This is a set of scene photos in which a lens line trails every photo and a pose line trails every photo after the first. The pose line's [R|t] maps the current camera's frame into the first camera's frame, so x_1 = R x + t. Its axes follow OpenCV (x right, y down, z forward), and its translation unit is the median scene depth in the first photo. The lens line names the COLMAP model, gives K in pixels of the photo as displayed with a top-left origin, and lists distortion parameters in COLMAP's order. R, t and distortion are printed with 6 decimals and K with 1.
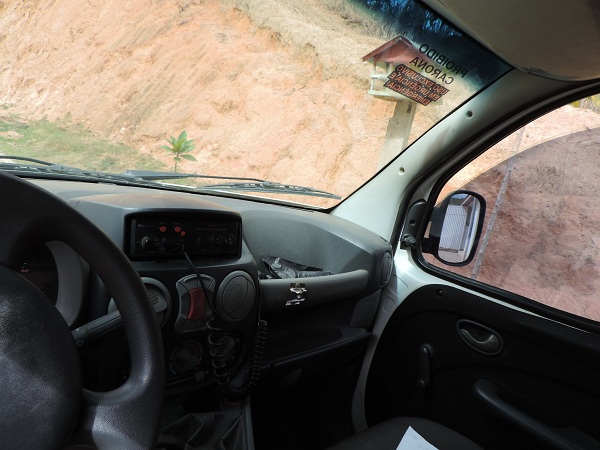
lens RADIAL K [[437.1, 0, 294.3], [0, 437.1, 224.0], [0, 0, 1]] dist [-0.031841, -0.001375]
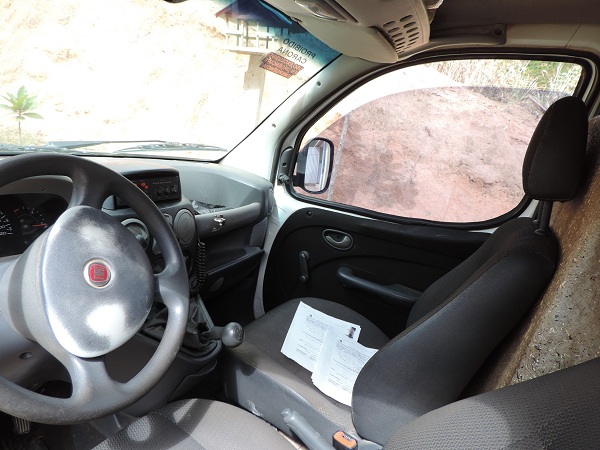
lens RADIAL K [[437.1, 0, 301.0], [0, 437.1, 224.4], [0, 0, 1]] dist [-0.031841, -0.001375]
pose [[0.937167, -0.132595, 0.322702, -0.139093], [0.090841, 0.985799, 0.141241, -0.007705], [-0.336847, -0.103051, 0.935903, -0.291729]]
